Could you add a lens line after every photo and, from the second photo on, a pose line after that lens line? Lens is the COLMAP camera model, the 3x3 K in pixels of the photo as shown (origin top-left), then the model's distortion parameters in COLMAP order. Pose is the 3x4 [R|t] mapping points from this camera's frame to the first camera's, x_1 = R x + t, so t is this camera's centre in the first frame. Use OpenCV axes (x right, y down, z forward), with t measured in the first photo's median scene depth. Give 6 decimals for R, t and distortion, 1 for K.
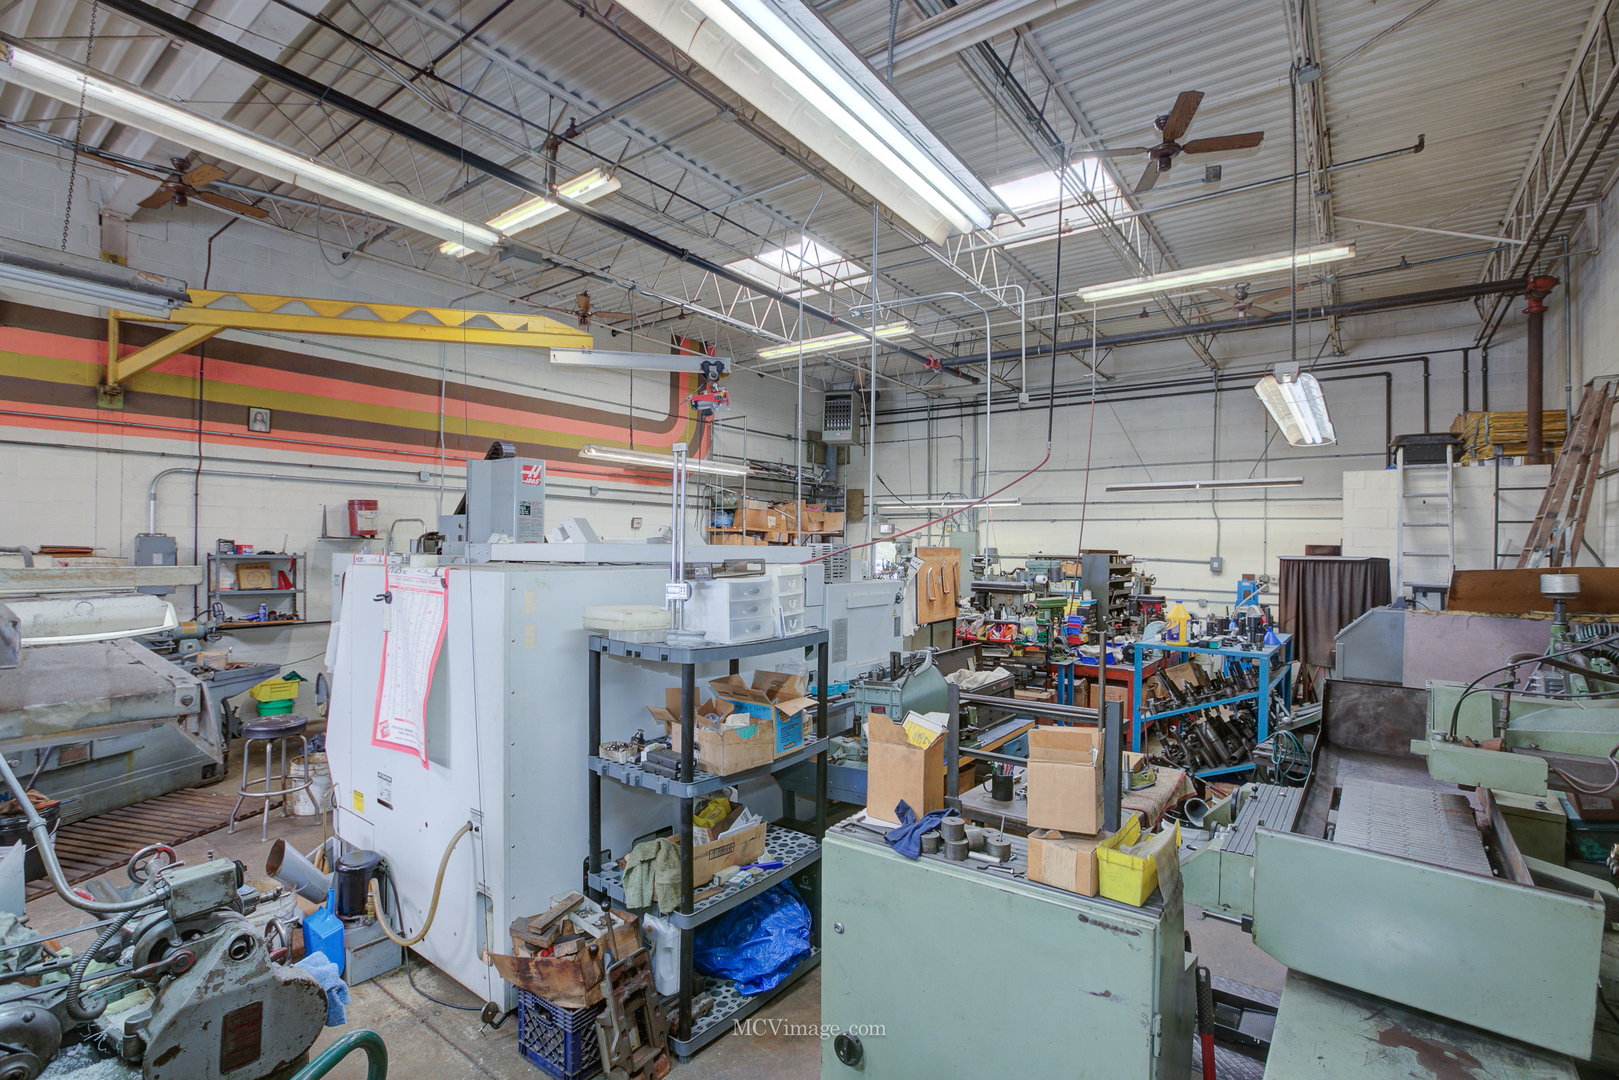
lens RADIAL K [[741.5, 0, 817.8], [0, 741.5, 547.5], [0, 0, 1]] dist [-0.039373, 0.008102]
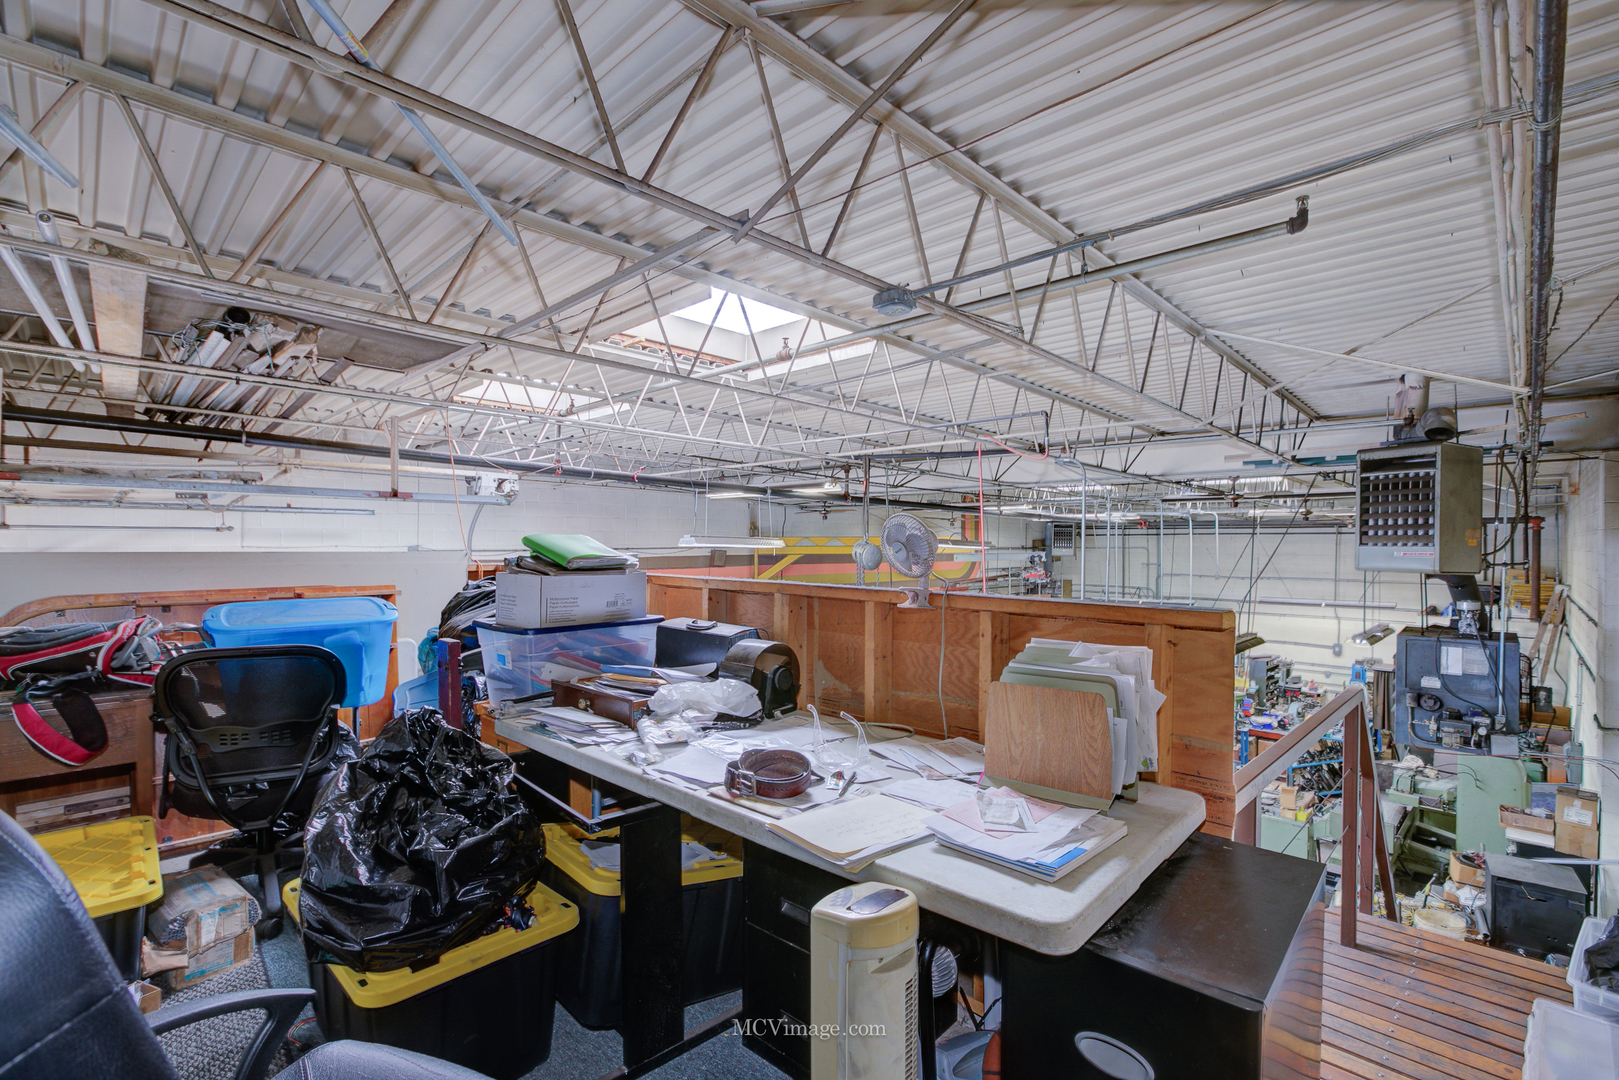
lens RADIAL K [[741.5, 0, 809.8], [0, 741.5, 534.6], [0, 0, 1]] dist [-0.039373, 0.008102]
pose [[0.989953, -0.005899, -0.141273, -0.435423], [0.005010, 0.999965, -0.006649, -0.292220], [0.141307, 0.005875, 0.989948, -0.873858]]
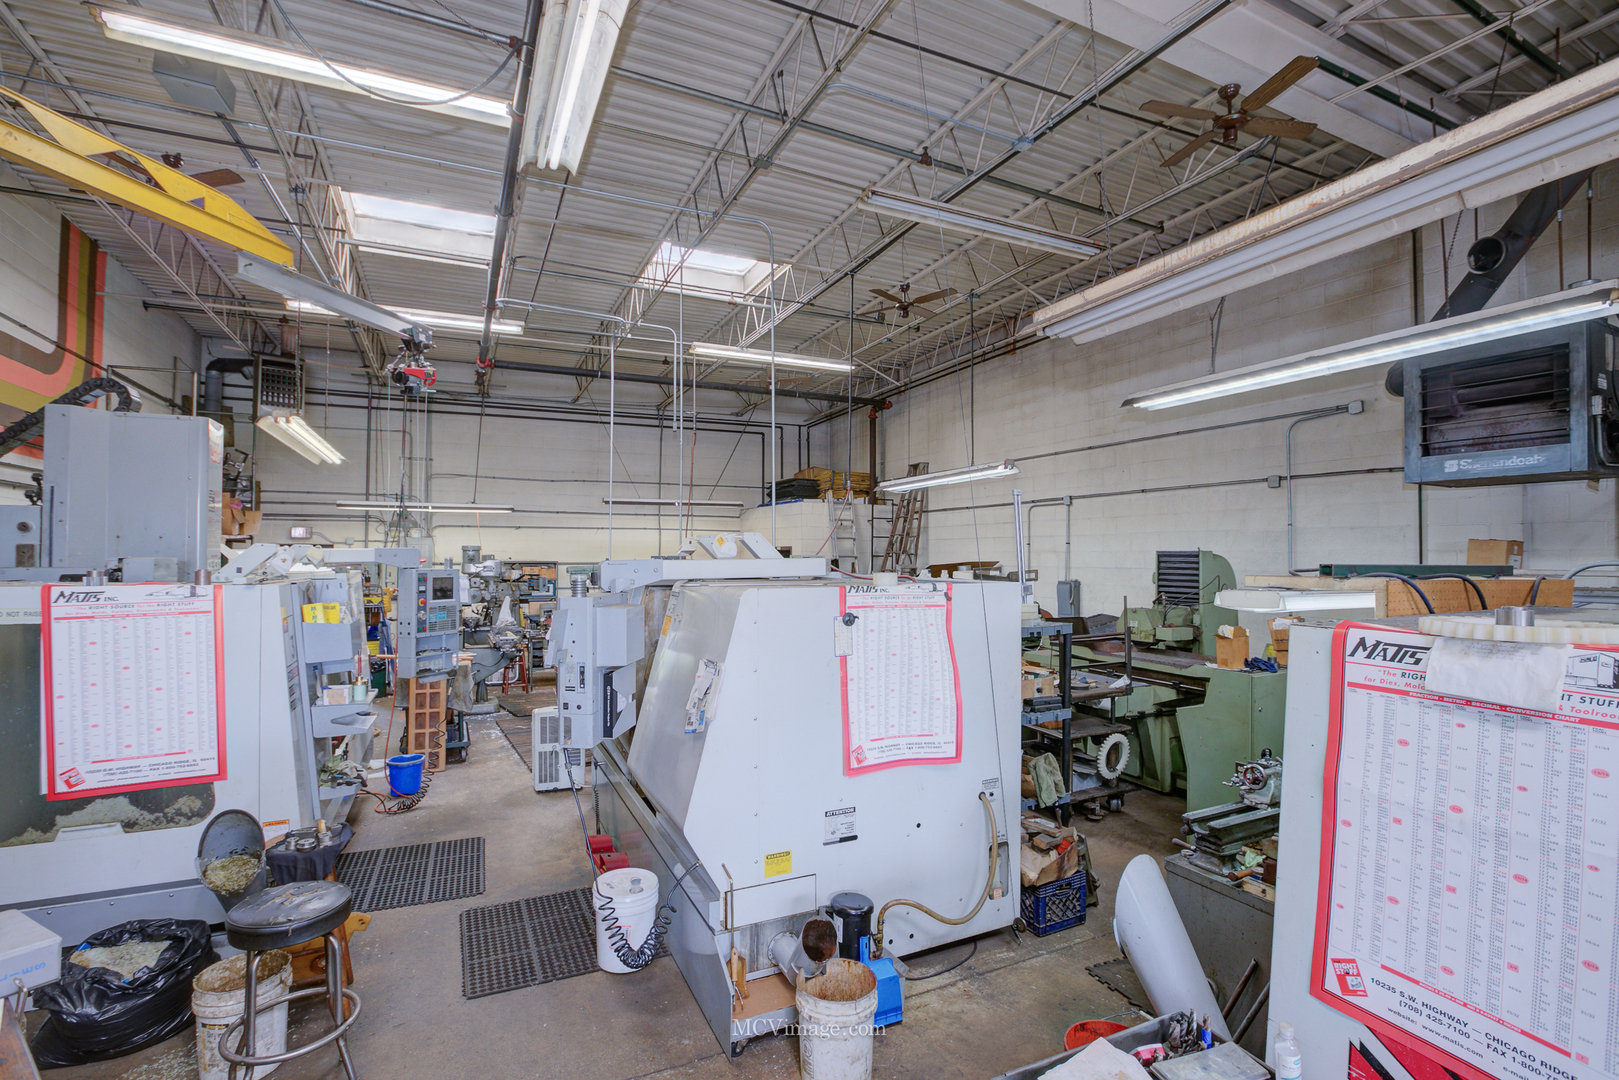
lens RADIAL K [[741.5, 0, 797.7], [0, 741.5, 545.7], [0, 0, 1]] dist [-0.039373, 0.008102]
pose [[0.477788, -0.003319, 0.878469, -0.629308], [0.006773, 0.999977, 0.000094, -0.014463], [-0.878449, 0.005905, 0.477800, 0.266511]]
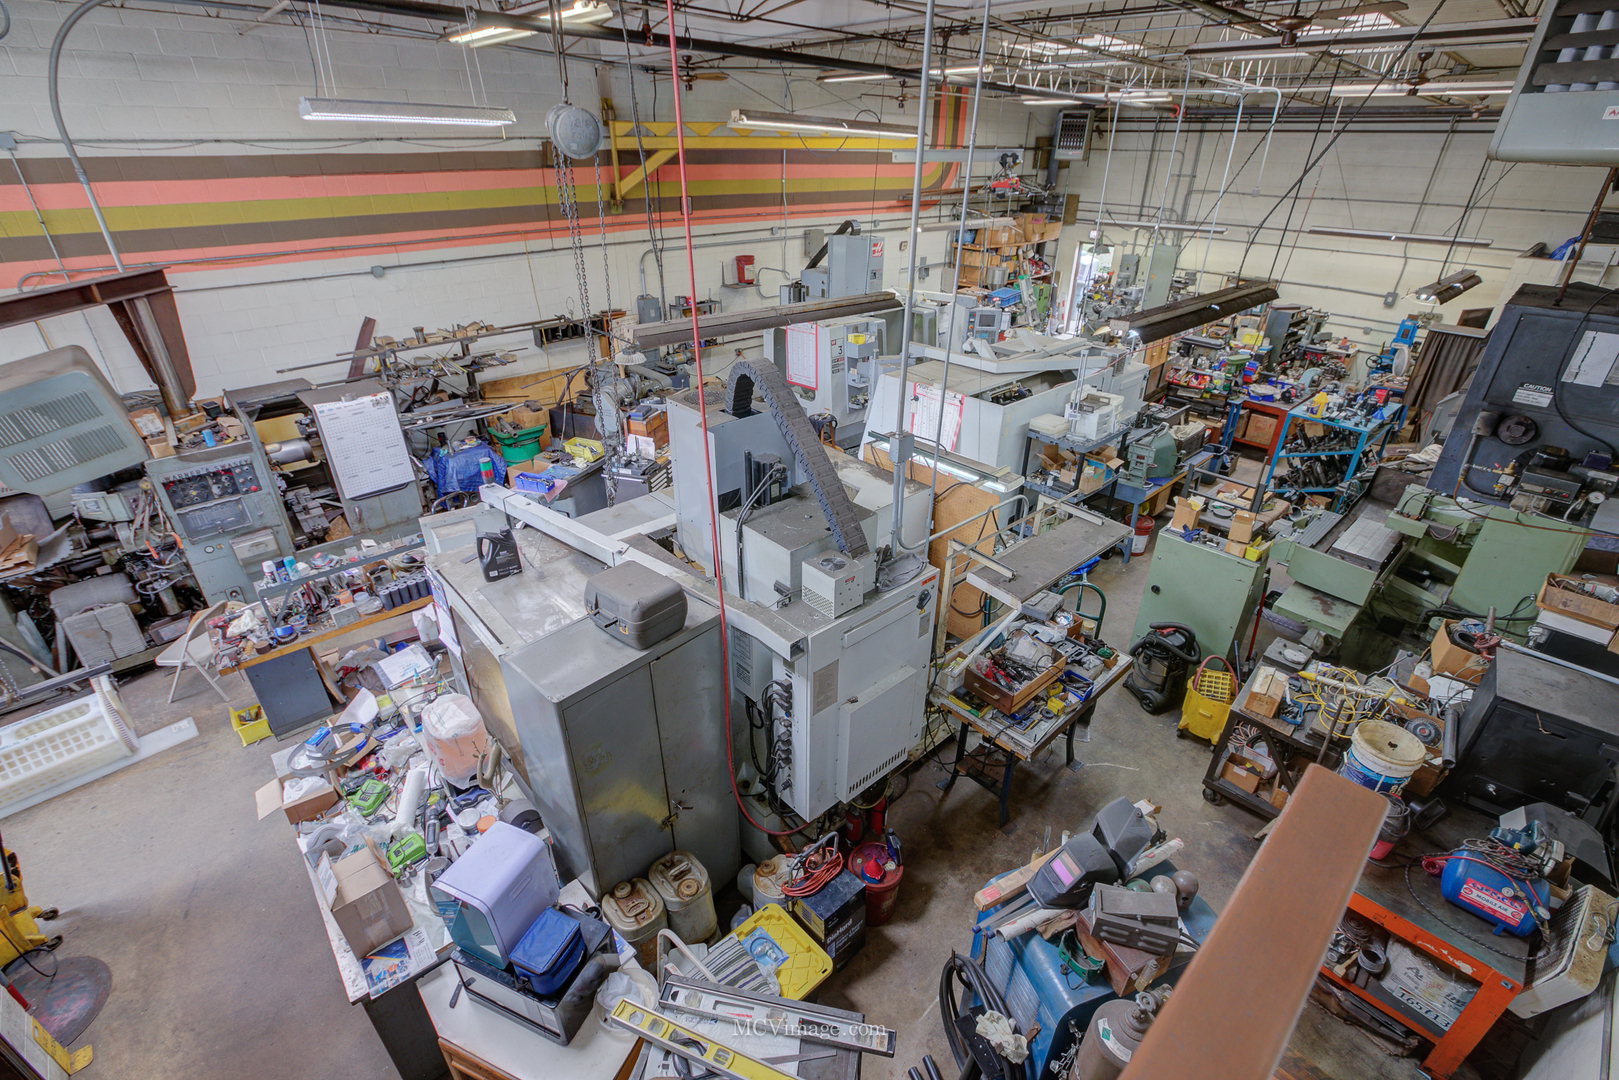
lens RADIAL K [[741.5, 0, 810.9], [0, 741.5, 545.6], [0, 0, 1]] dist [-0.039373, 0.008102]
pose [[0.985412, 0.081328, -0.149498, -0.237823], [0.000055, 0.878278, 0.478150, -0.261039], [0.170188, -0.471183, 0.865461, -0.495098]]
